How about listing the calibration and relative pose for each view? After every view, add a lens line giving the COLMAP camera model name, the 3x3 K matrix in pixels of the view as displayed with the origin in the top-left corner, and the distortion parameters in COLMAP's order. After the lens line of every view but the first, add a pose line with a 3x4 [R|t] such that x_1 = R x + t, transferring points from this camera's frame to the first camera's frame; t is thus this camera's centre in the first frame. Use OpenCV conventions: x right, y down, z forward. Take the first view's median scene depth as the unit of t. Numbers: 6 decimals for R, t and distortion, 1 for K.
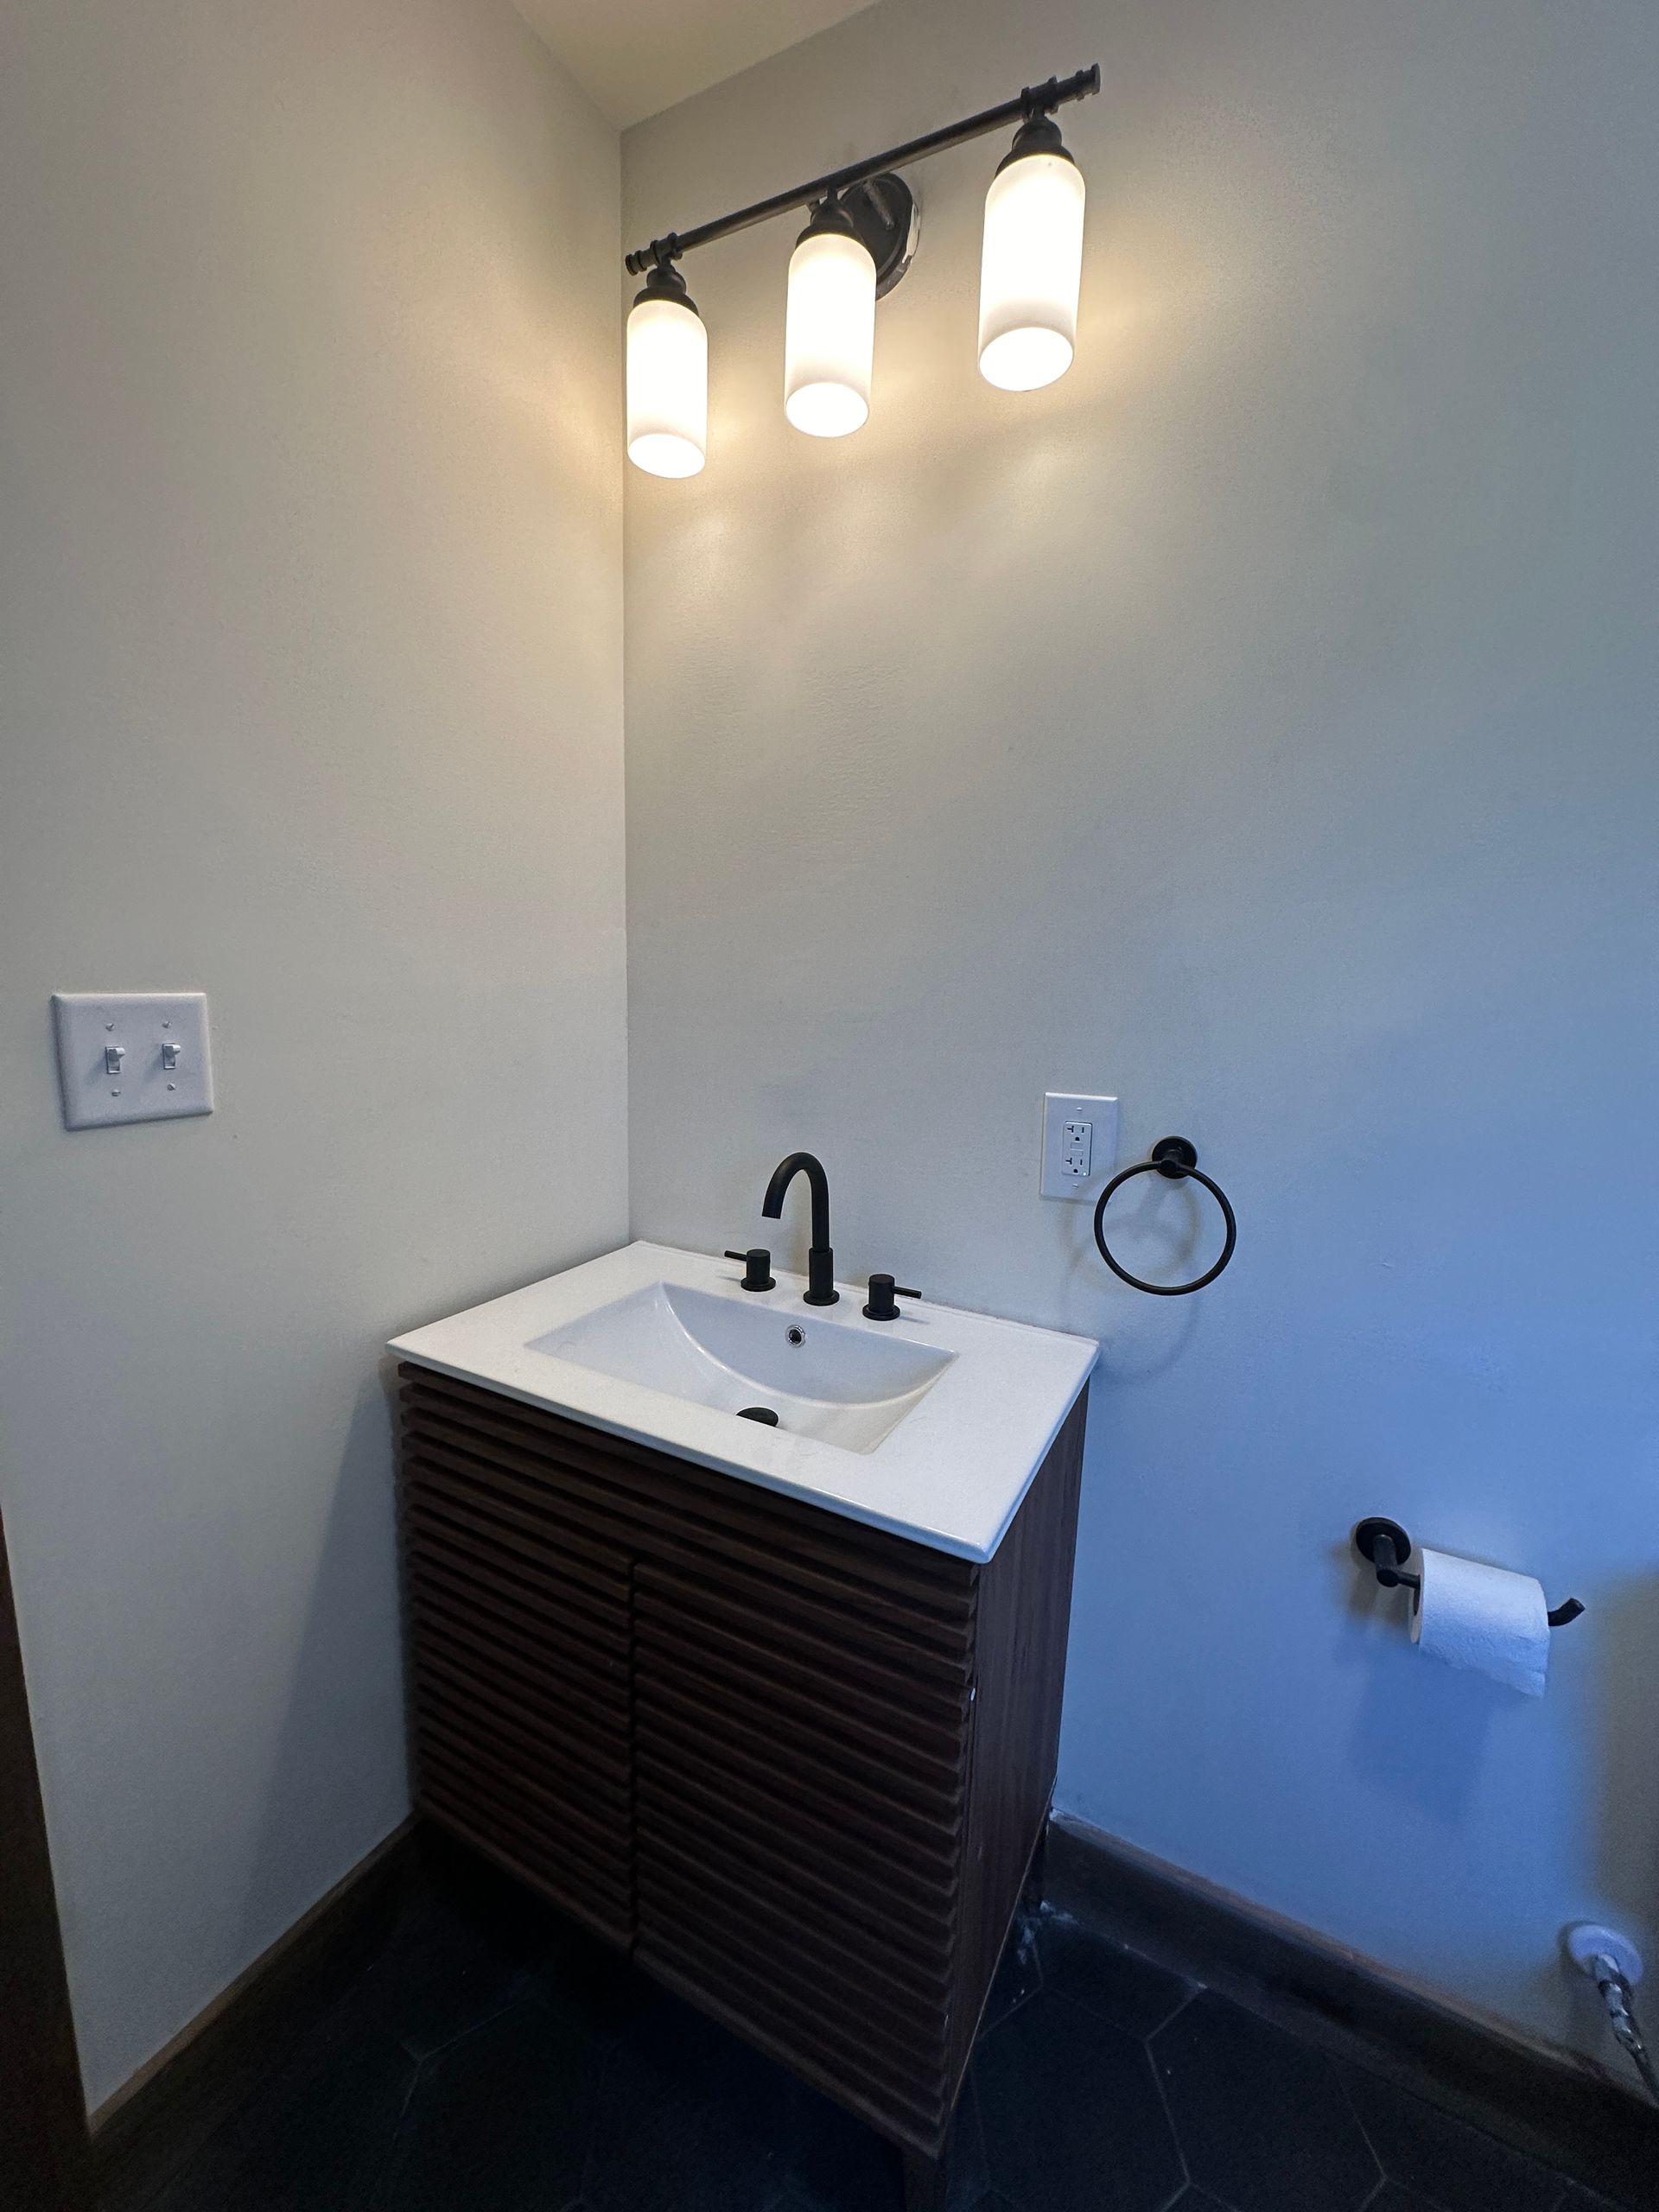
lens RADIAL K [[871.0, 0, 832.9], [0, 871.0, 1101.8], [0, 0, 1]] dist [-0.005179, -0.000376]
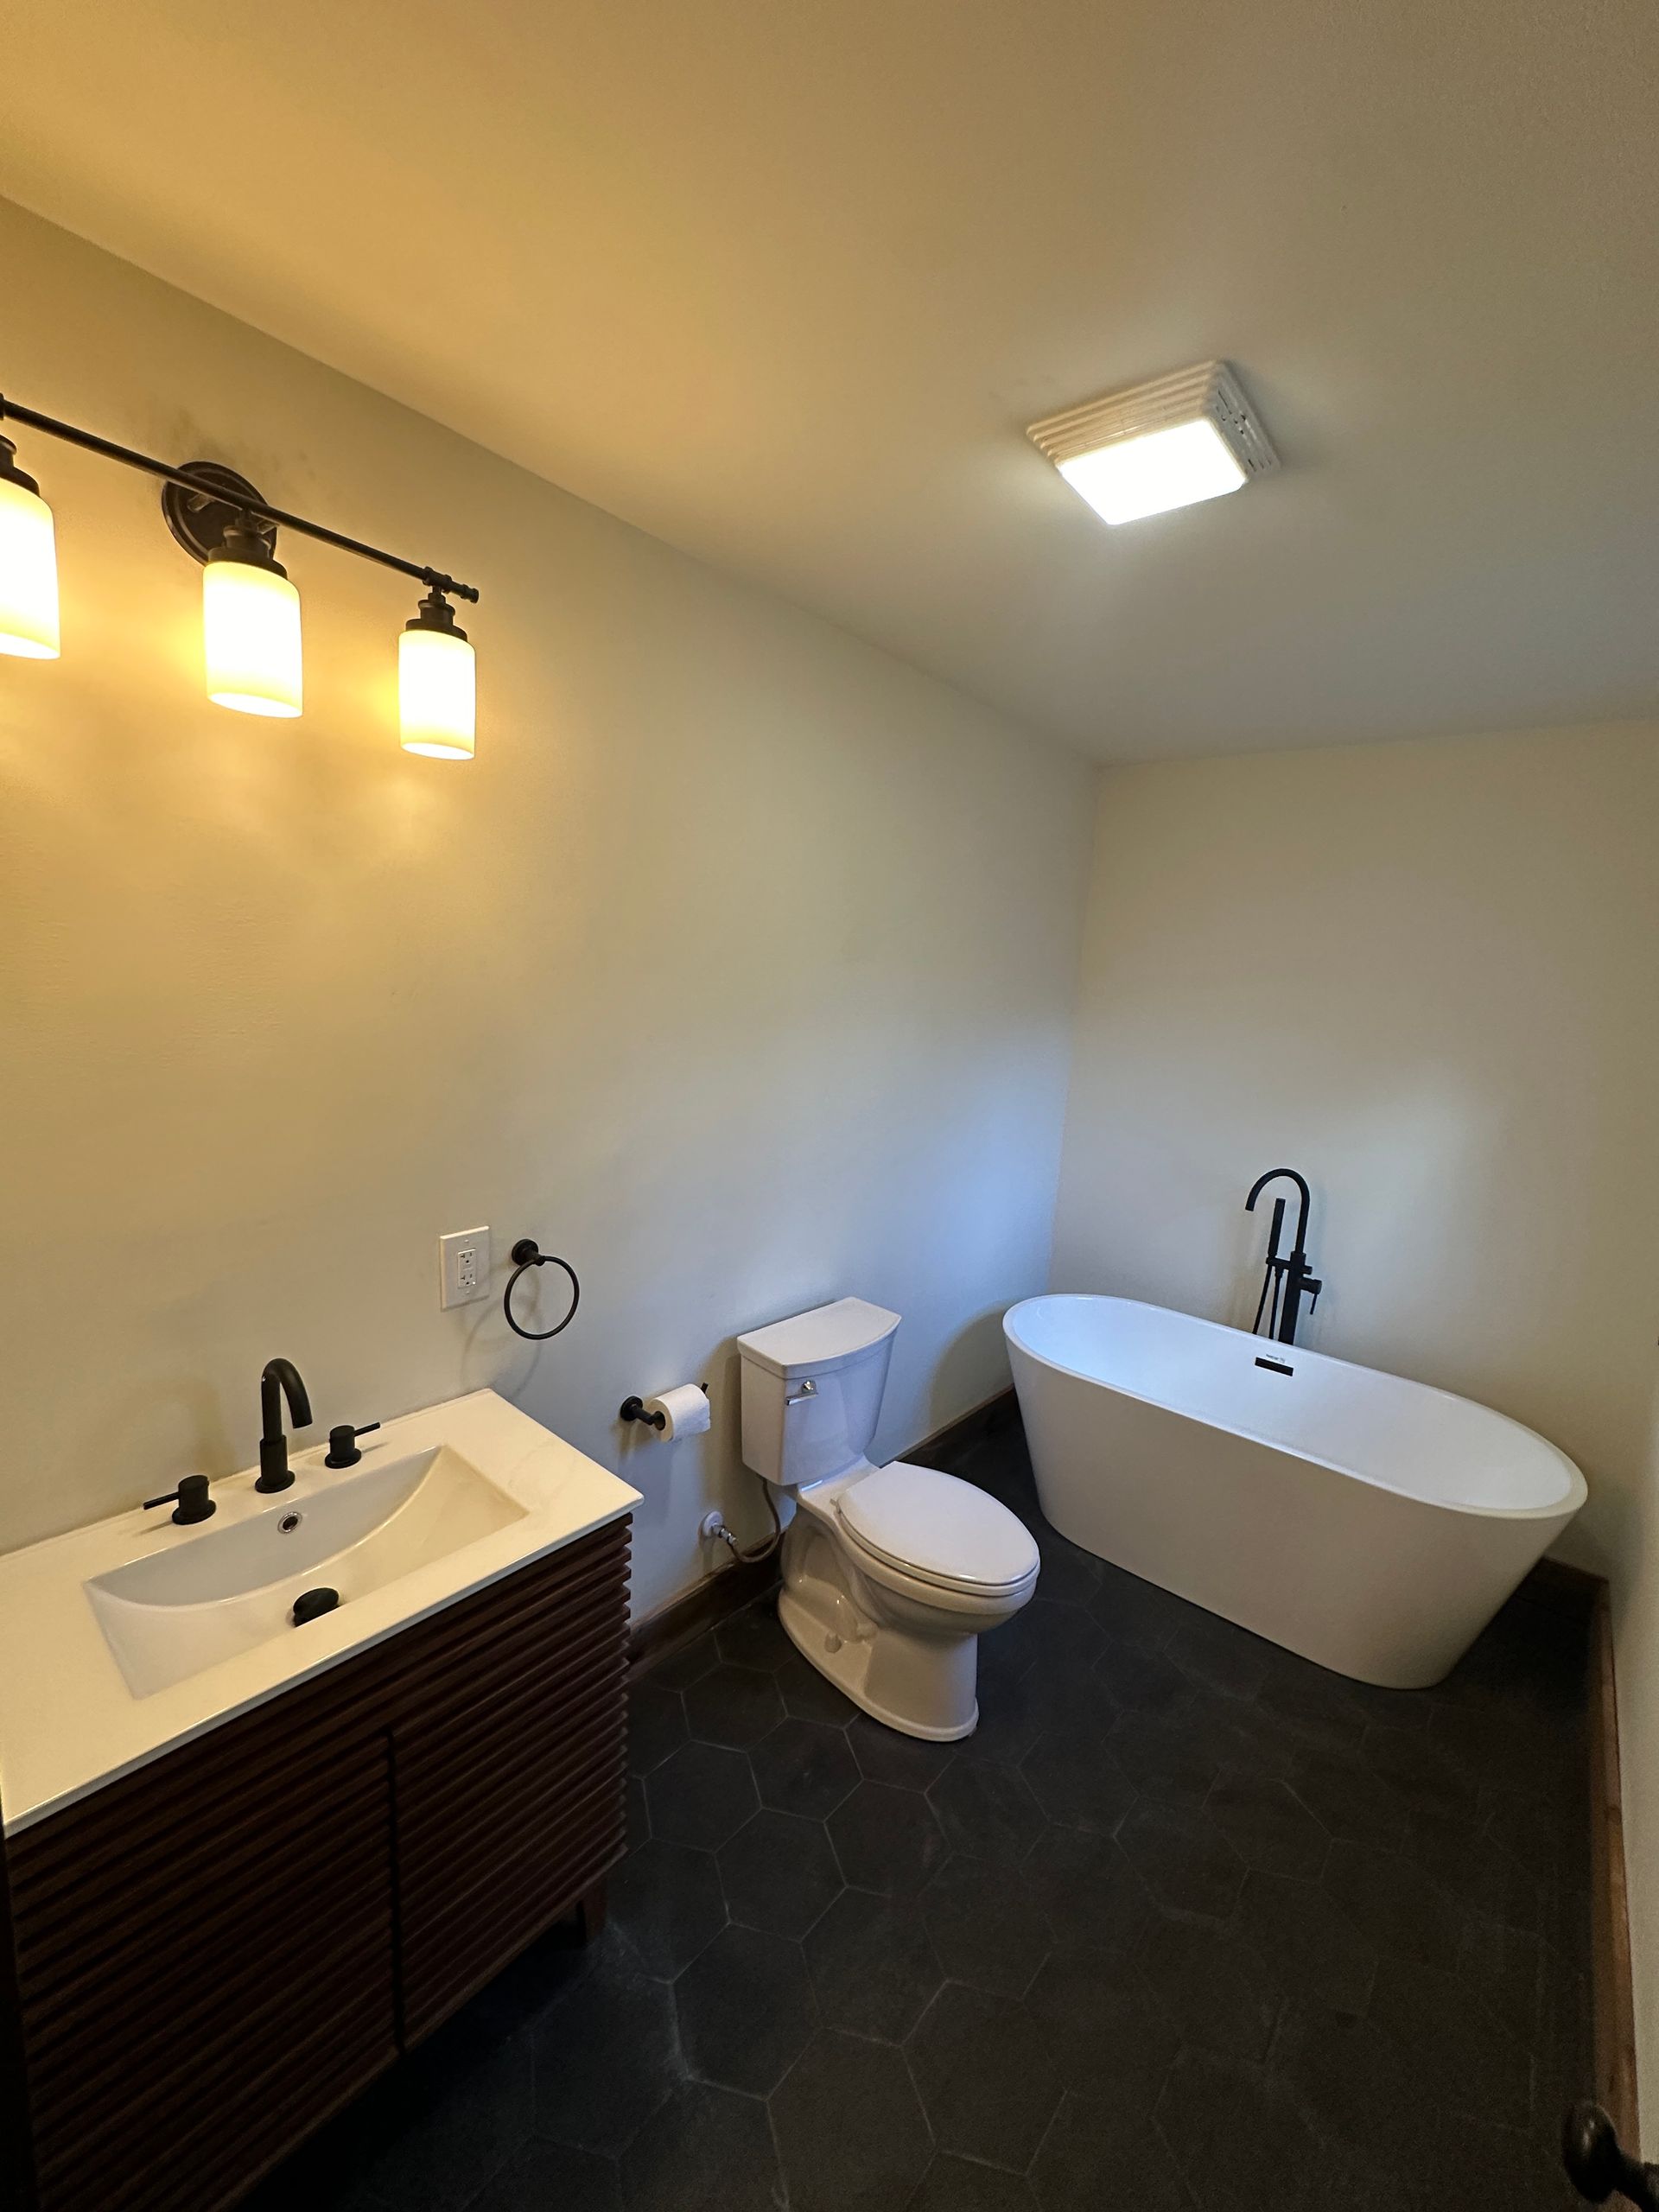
lens RADIAL K [[871.0, 0, 832.9], [0, 871.0, 1101.8], [0, 0, 1]] dist [-0.005179, -0.000376]
pose [[0.221116, -0.170387, 0.960248, -0.921410], [0.098231, 0.983503, 0.151894, -0.376545], [-0.970288, 0.060740, 0.234206, 0.067399]]
